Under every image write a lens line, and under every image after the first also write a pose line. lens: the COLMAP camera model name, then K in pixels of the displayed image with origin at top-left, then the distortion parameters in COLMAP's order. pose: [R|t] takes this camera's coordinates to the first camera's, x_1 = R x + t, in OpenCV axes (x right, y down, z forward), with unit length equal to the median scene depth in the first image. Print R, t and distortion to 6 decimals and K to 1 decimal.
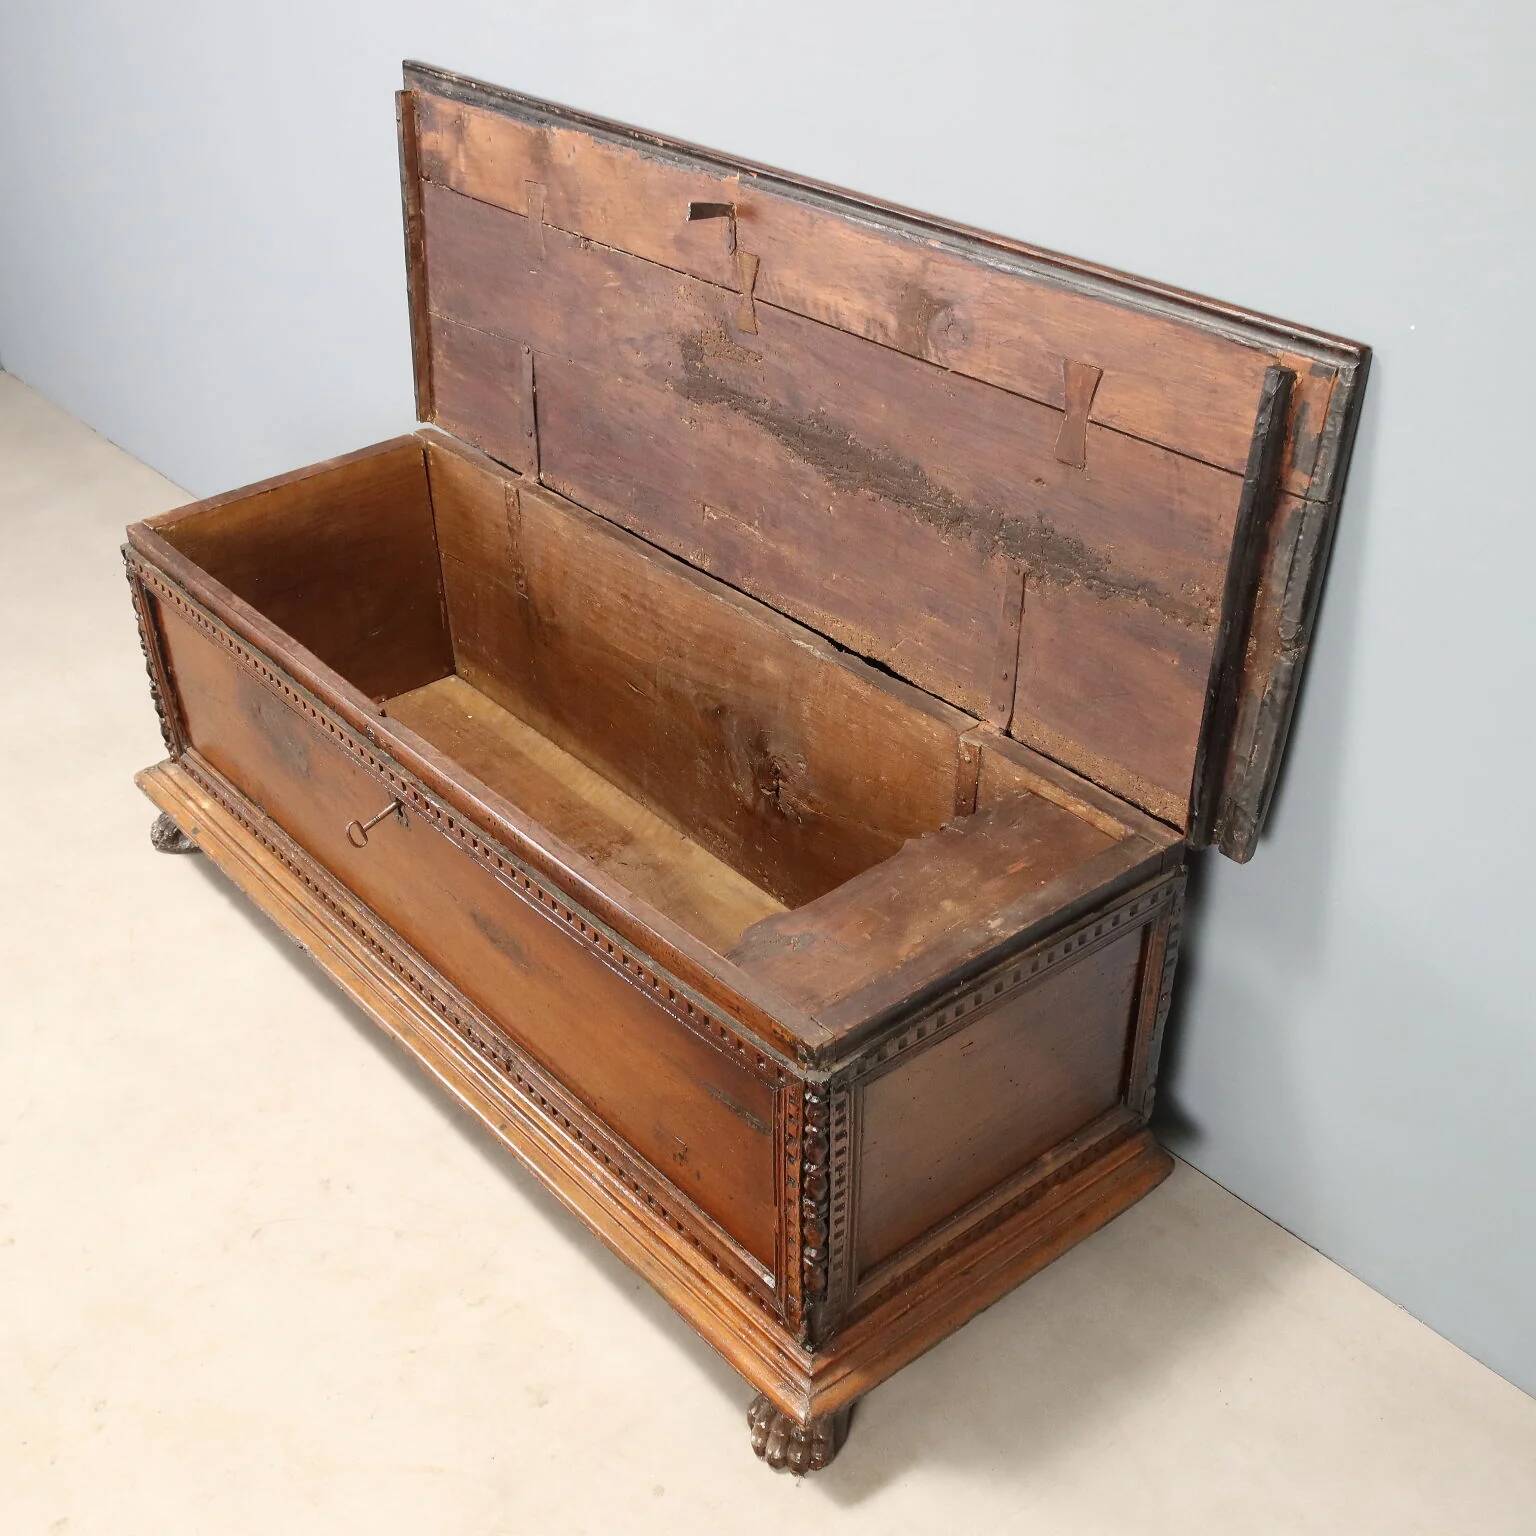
lens RADIAL K [[1819.1, 0, 768.0], [0, 1819.1, 768.0], [0, 0, 1]] dist [0.009449, -0.004205]
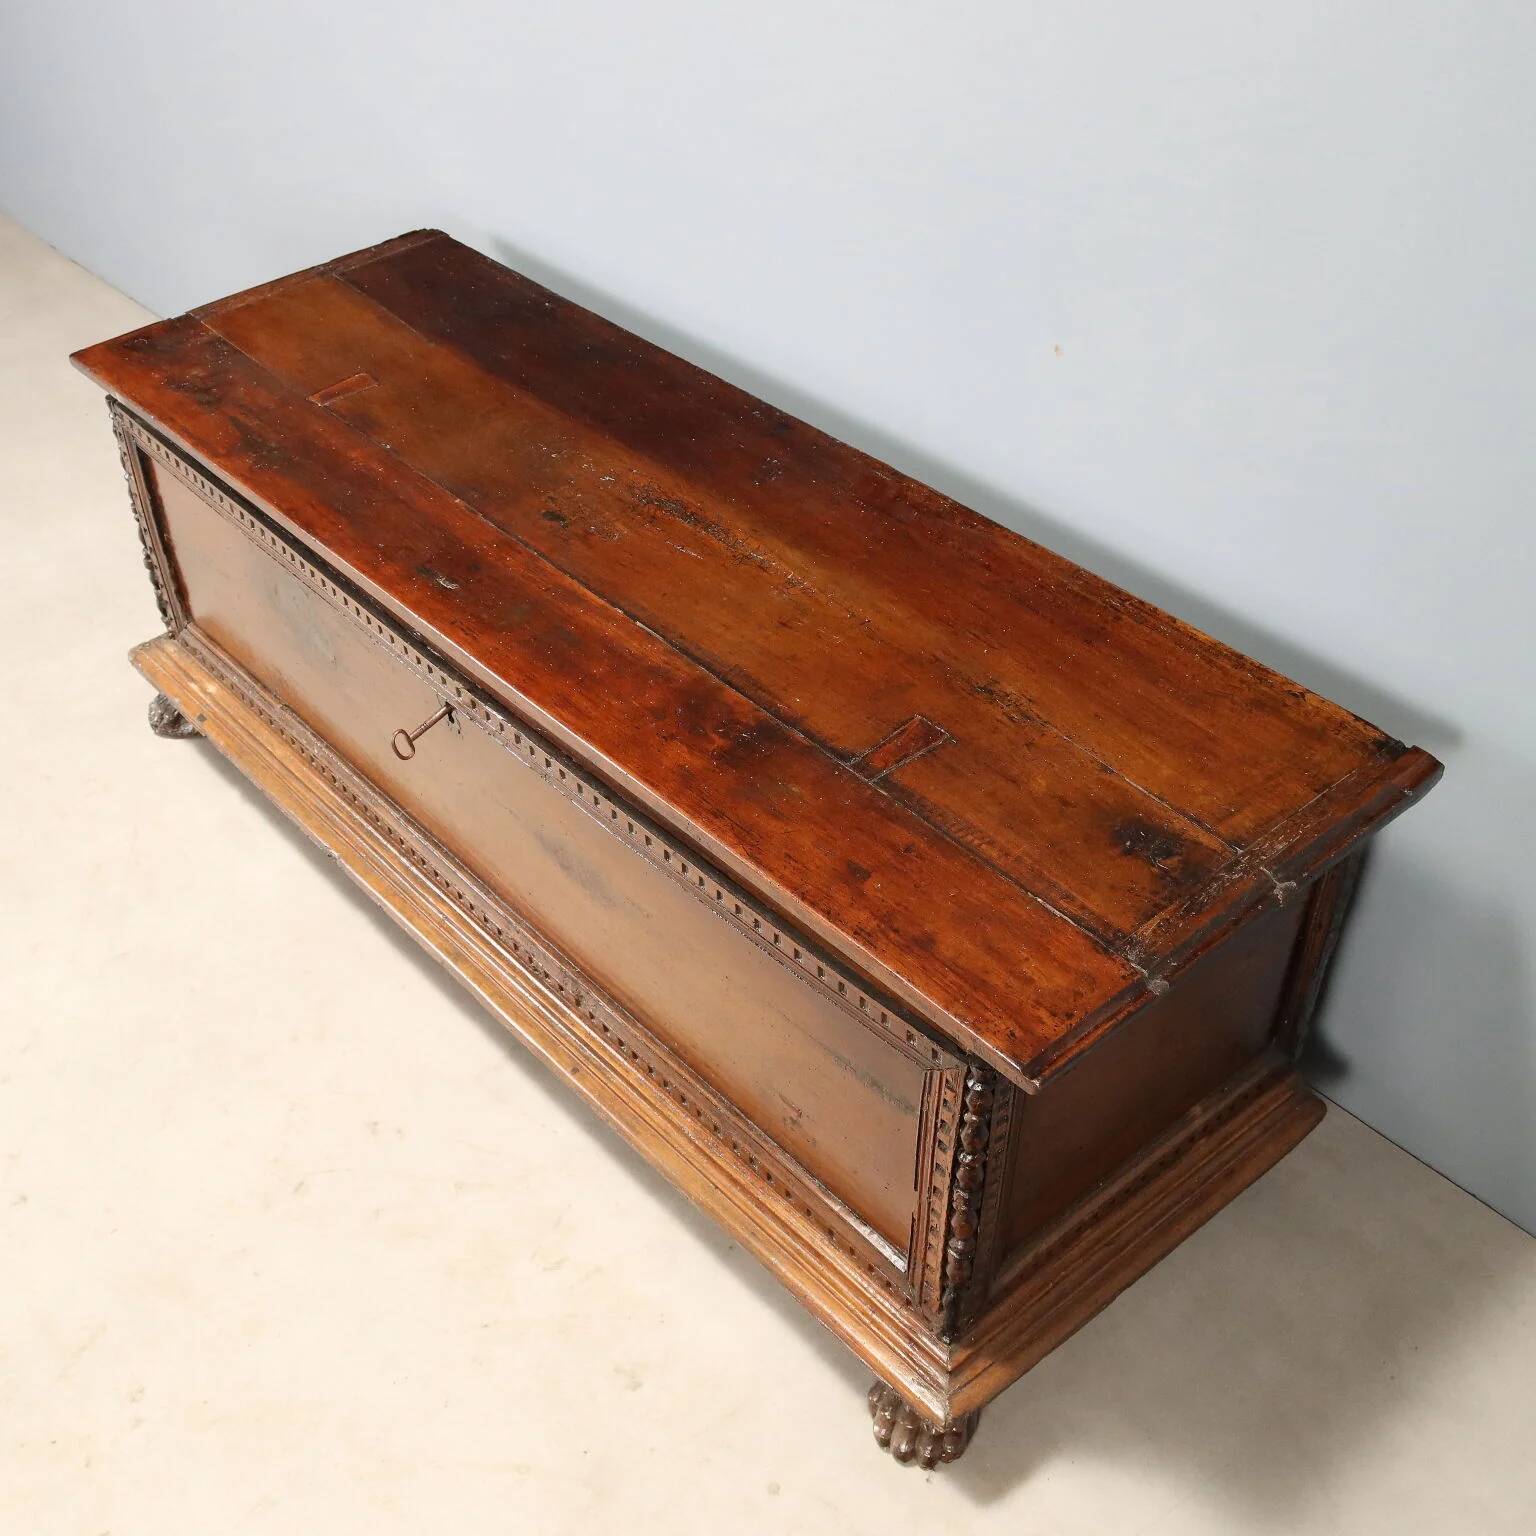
lens RADIAL K [[1819.1, 0, 768.0], [0, 1819.1, 768.0], [0, 0, 1]] dist [0.009449, -0.004205]
pose [[0.999739, -0.004746, 0.022337, -0.070483], [0.002342, 0.994317, 0.106433, -0.045138], [-0.022715, -0.106353, 0.994069, 0.127267]]
